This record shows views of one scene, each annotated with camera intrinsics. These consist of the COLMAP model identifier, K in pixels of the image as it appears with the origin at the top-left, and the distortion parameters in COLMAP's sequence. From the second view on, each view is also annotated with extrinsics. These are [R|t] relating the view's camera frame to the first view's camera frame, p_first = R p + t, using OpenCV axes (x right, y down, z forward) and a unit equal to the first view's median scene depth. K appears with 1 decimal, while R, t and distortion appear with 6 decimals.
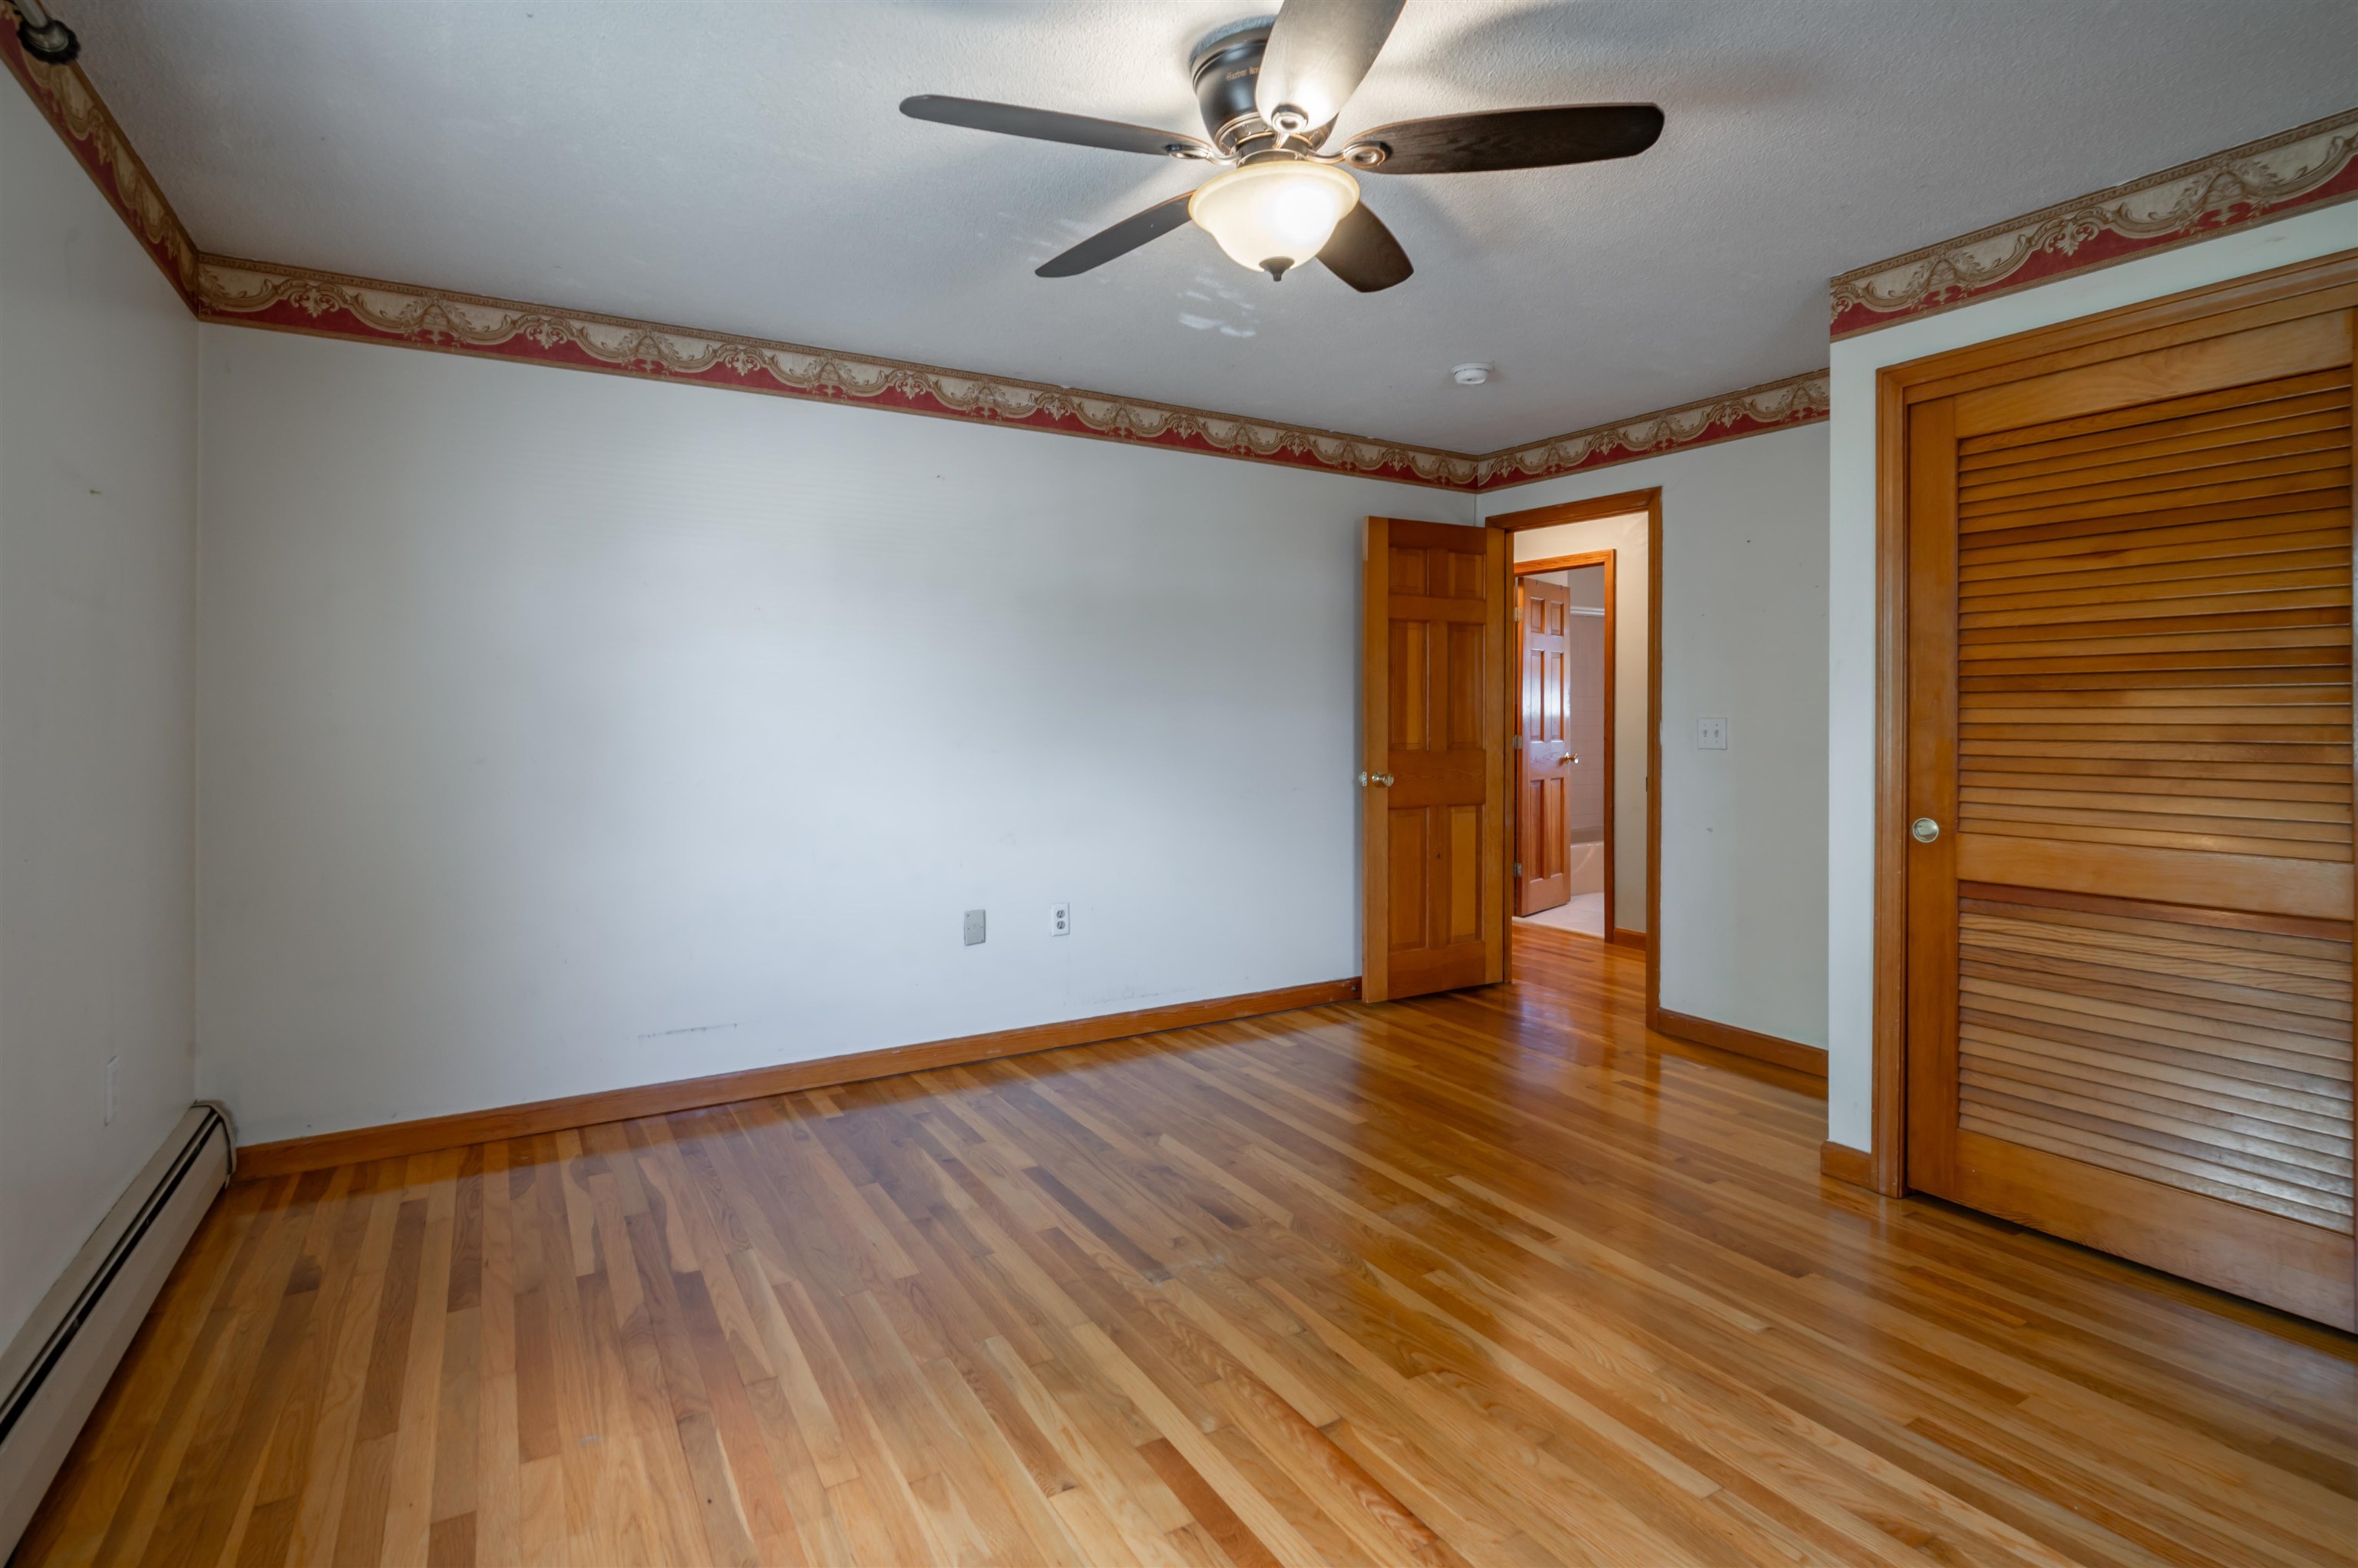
lens RADIAL K [[1155.9, 0, 1221.2], [0, 1155.9, 715.0], [0, 0, 1]] dist [-0.006966, 0.002696]
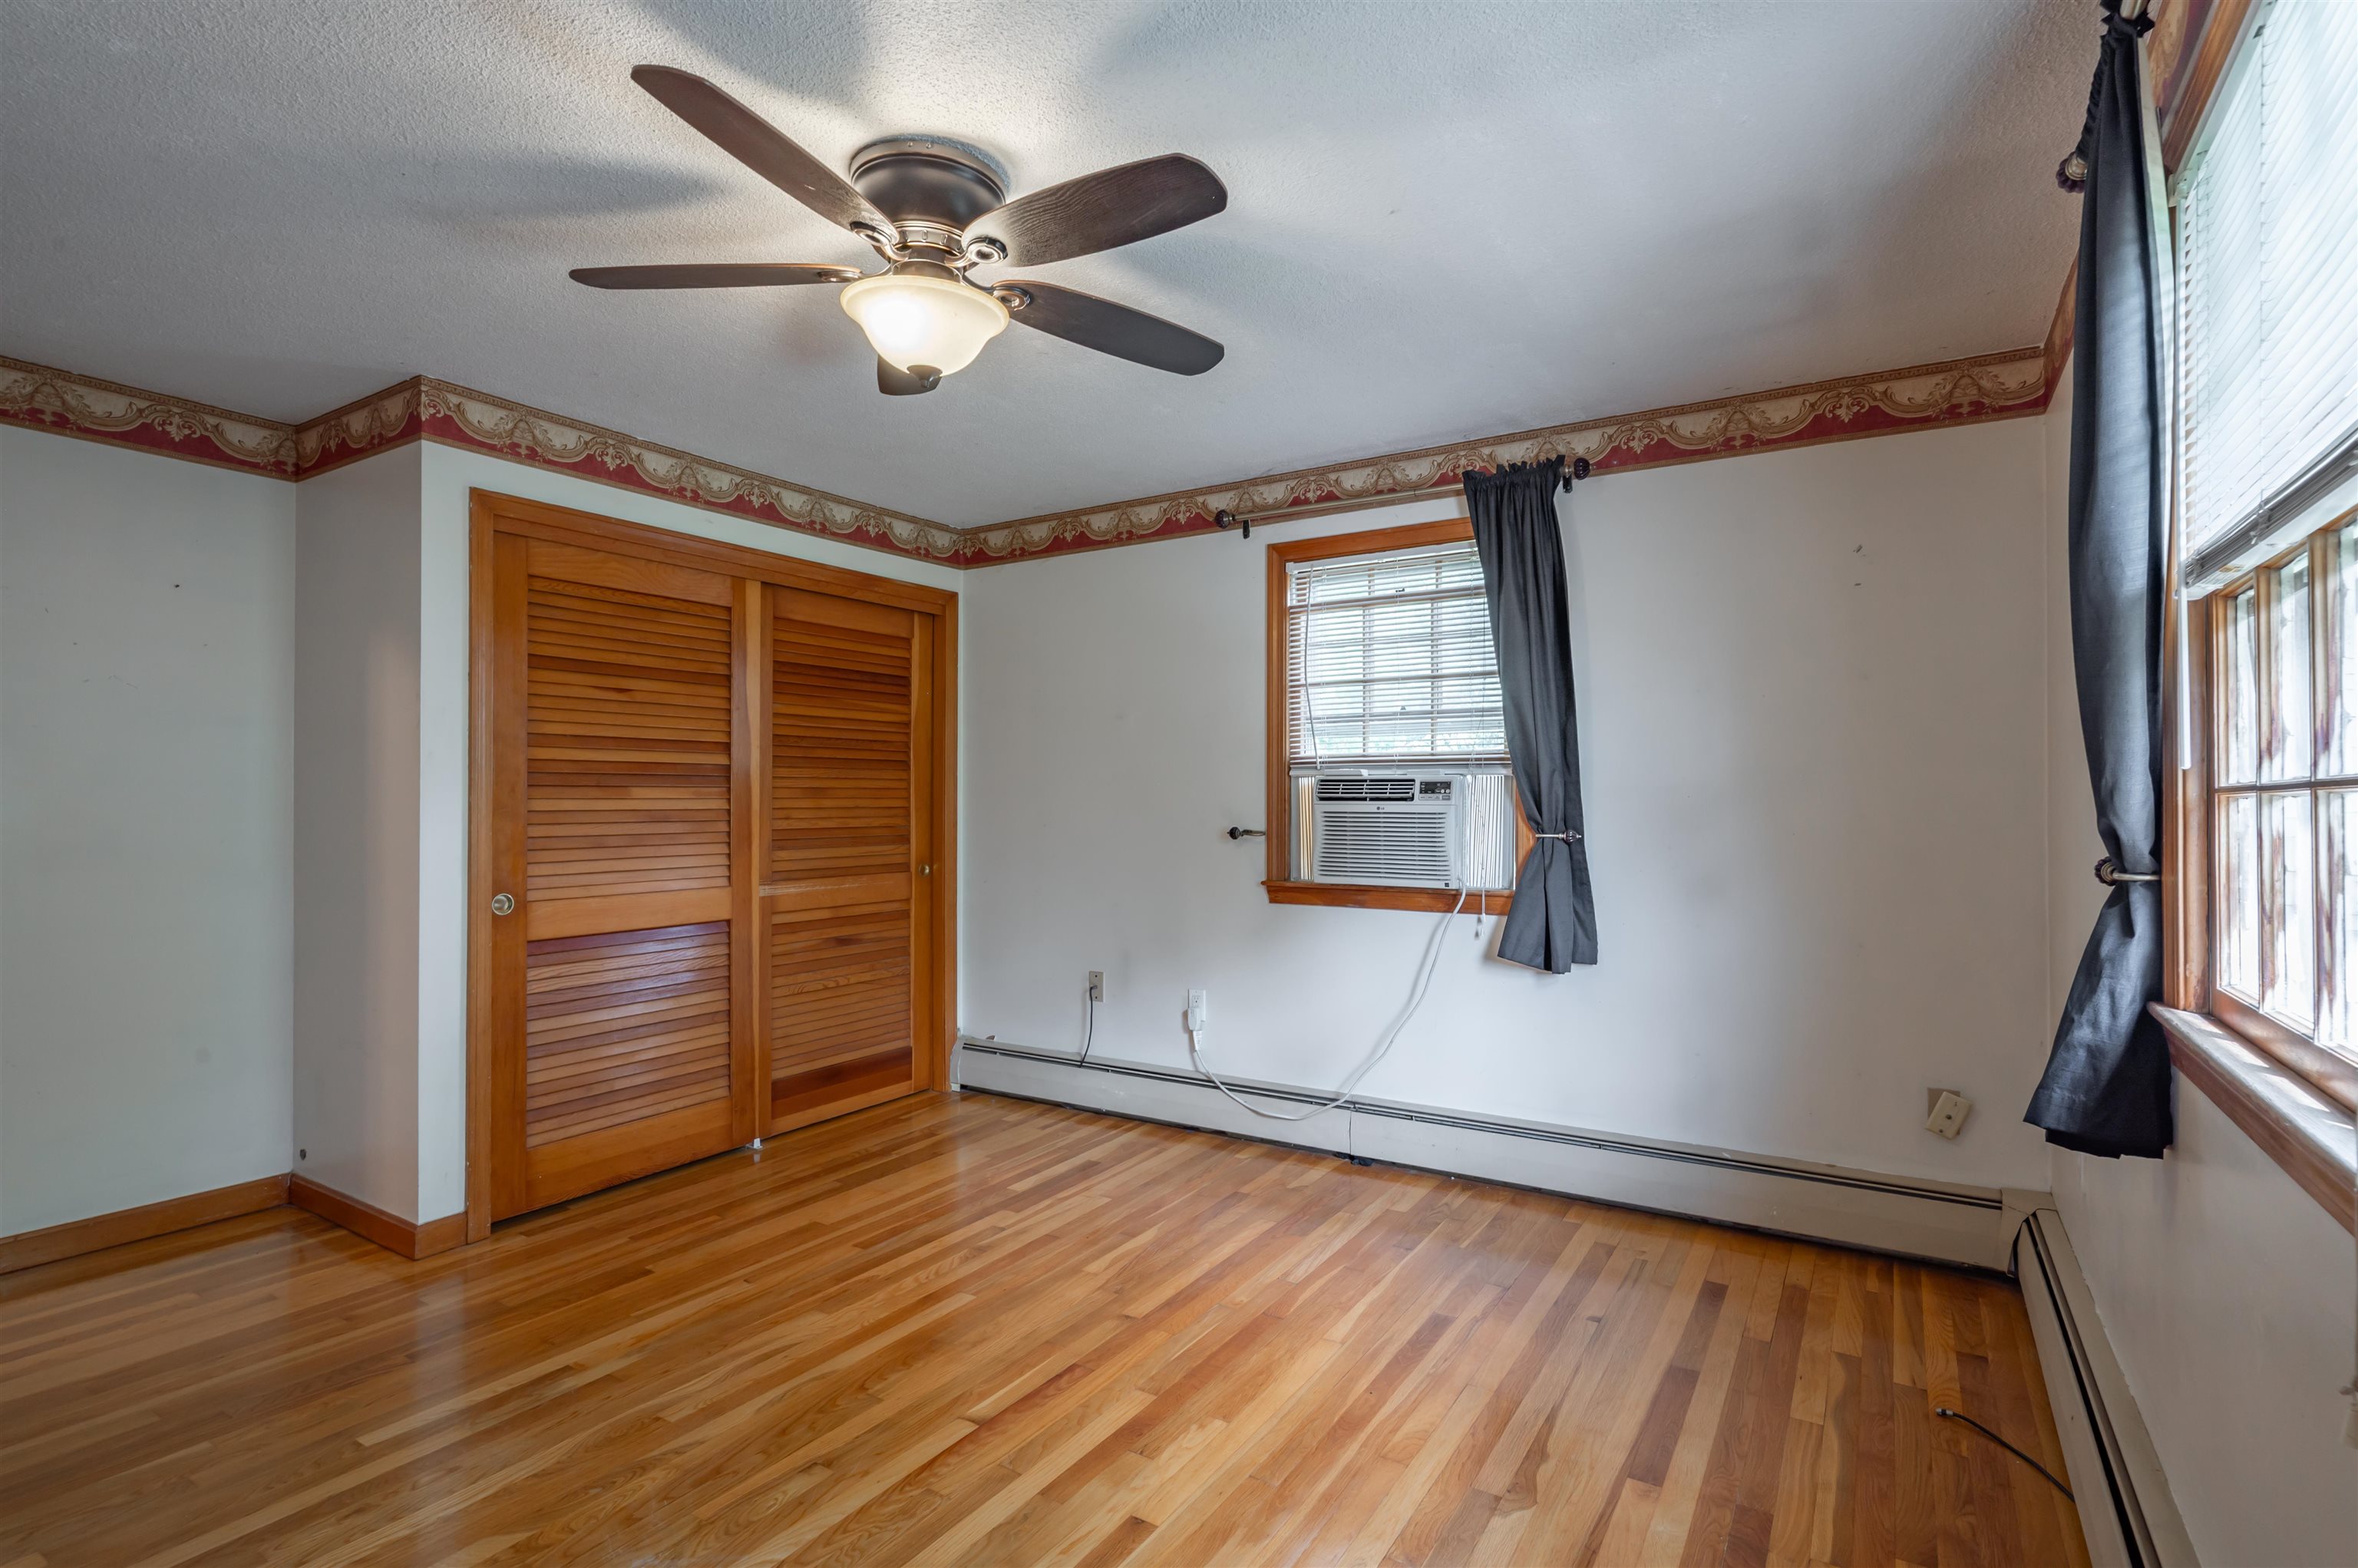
lens RADIAL K [[1155.9, 0, 1128.9], [0, 1155.9, 782.9], [0, 0, 1]] dist [-0.006966, 0.002696]
pose [[-0.417017, 0.013280, 0.908802, -0.735440], [-0.003024, 0.999867, -0.015999, -0.004652], [-0.908894, -0.009420, -0.416922, 0.959784]]
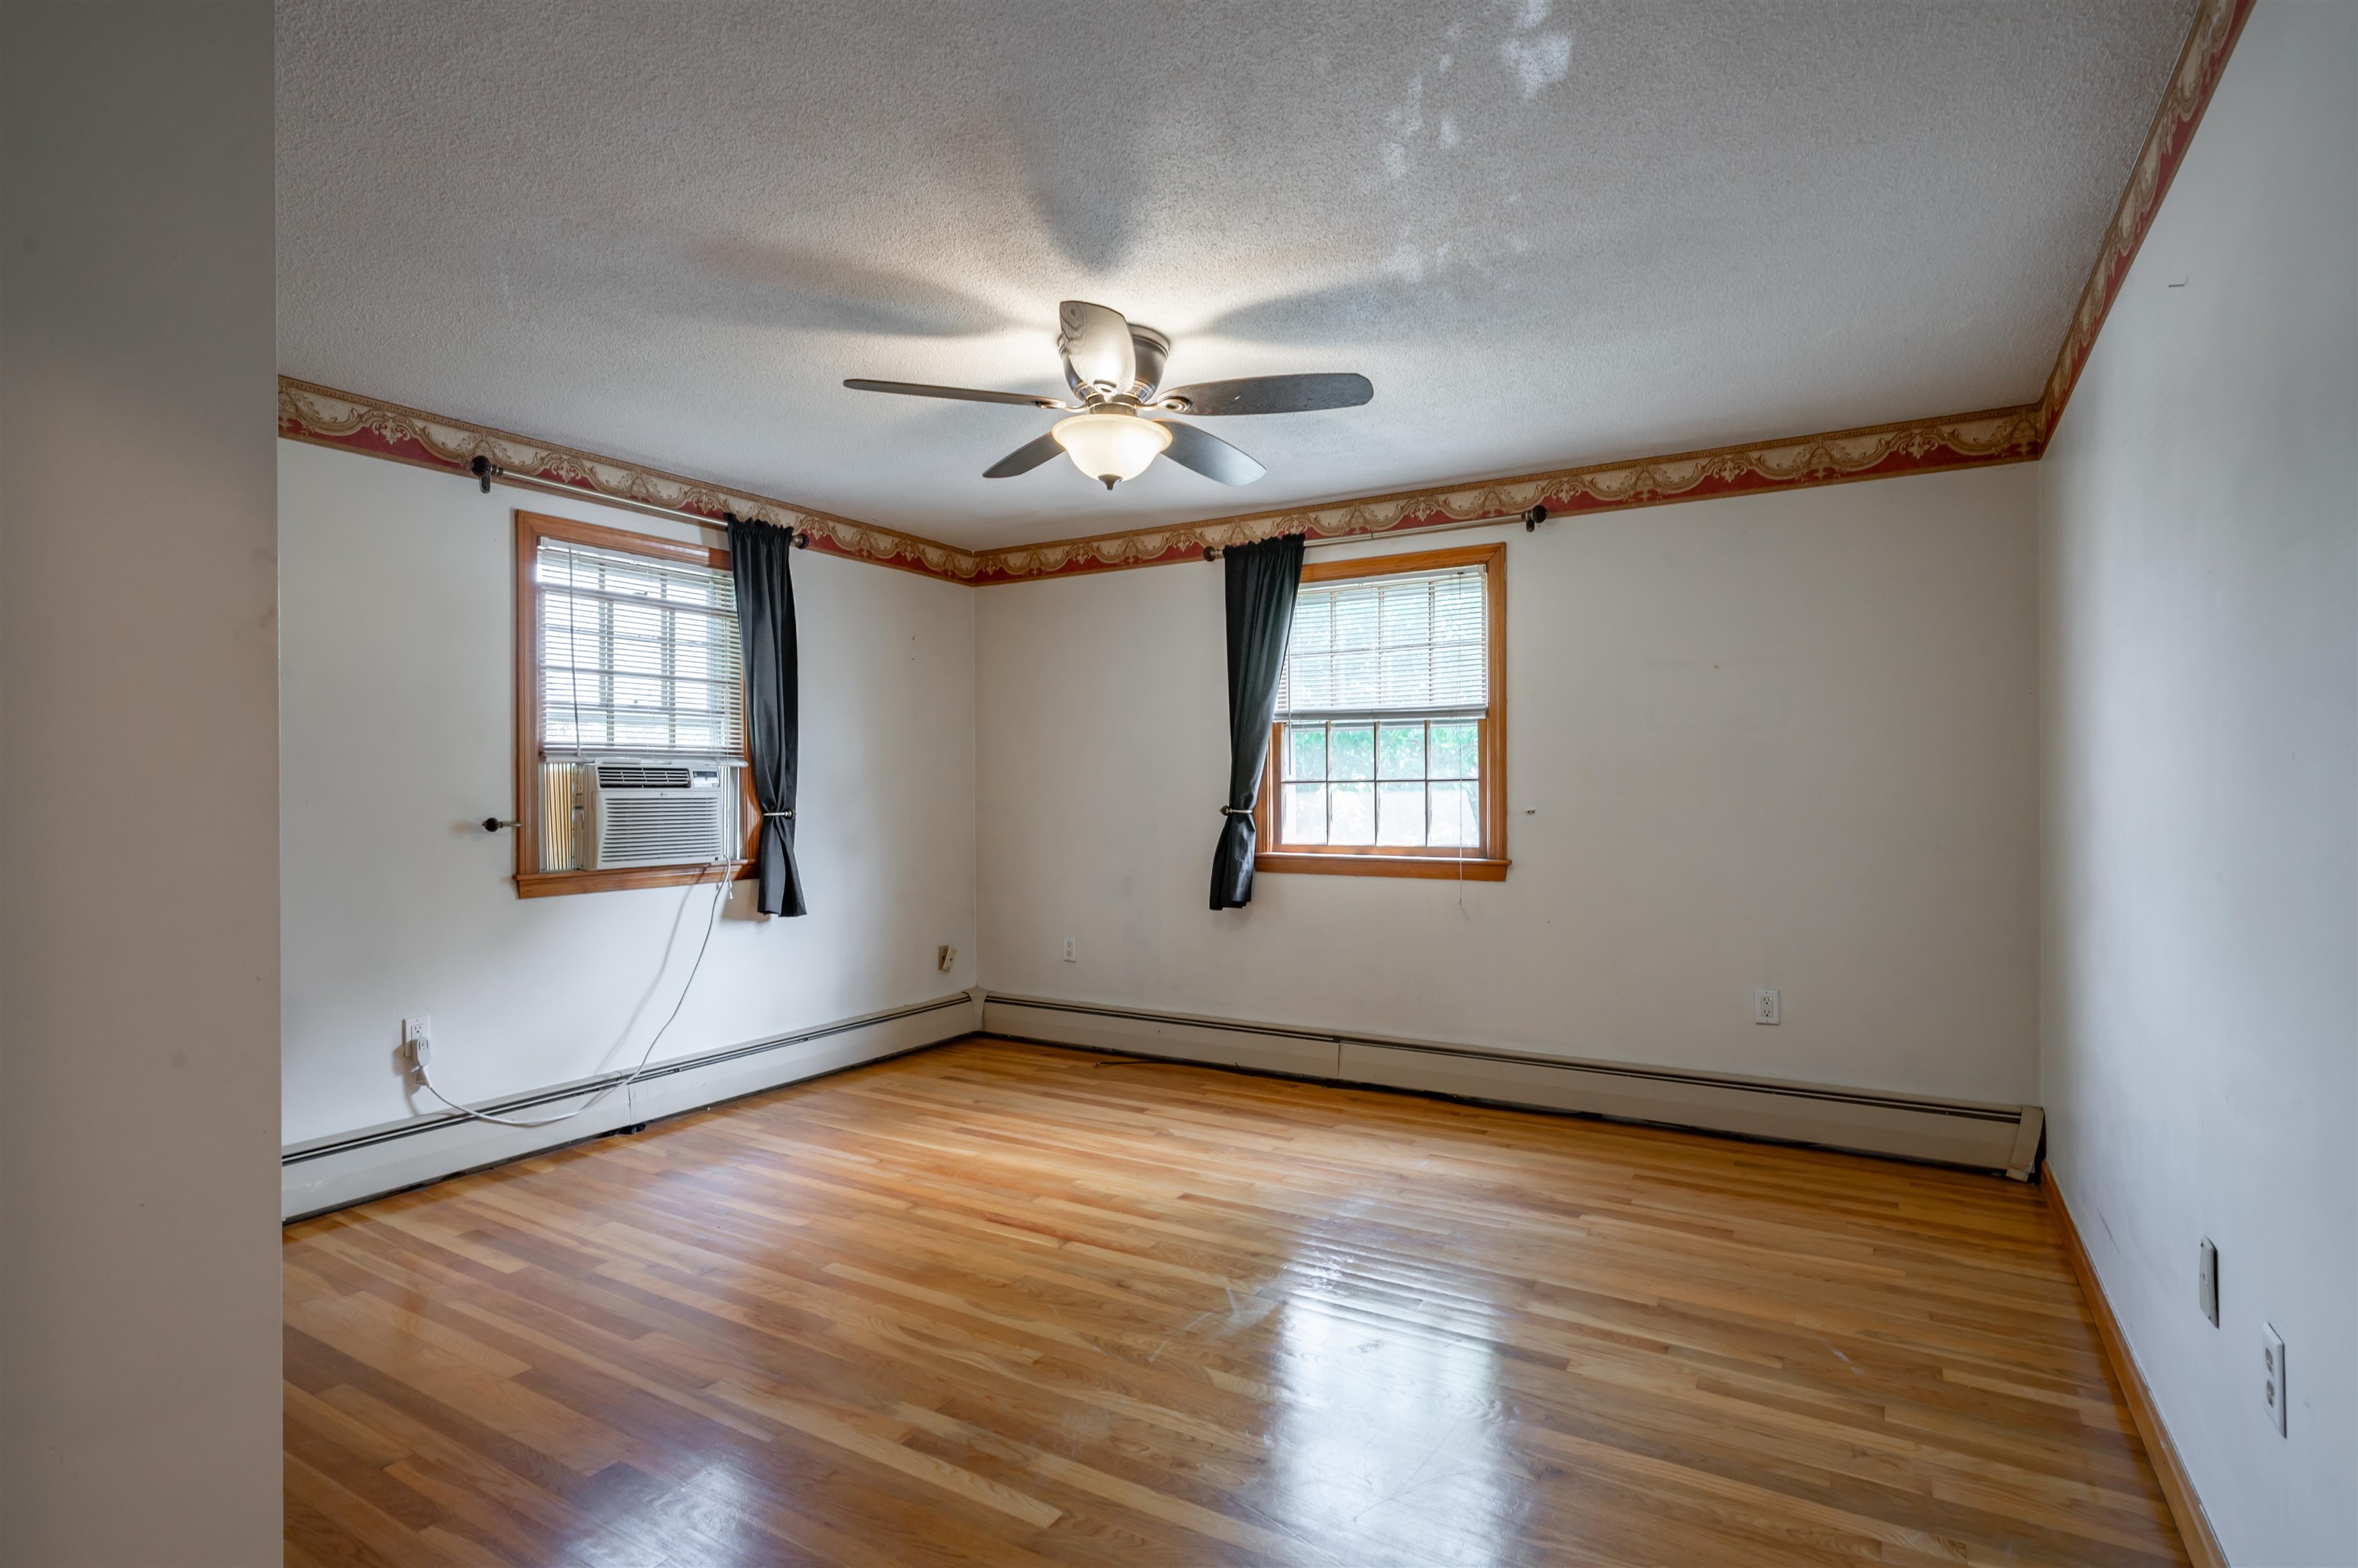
lens RADIAL K [[1155.9, 0, 1218.3], [0, 1155.9, 769.5], [0, 0, 1]] dist [-0.006966, 0.002696]
pose [[-0.882504, -0.003139, -0.470295, 0.464148], [0.005465, 0.999842, -0.016929, -0.000764], [0.470273, -0.017511, -0.882347, 1.779053]]
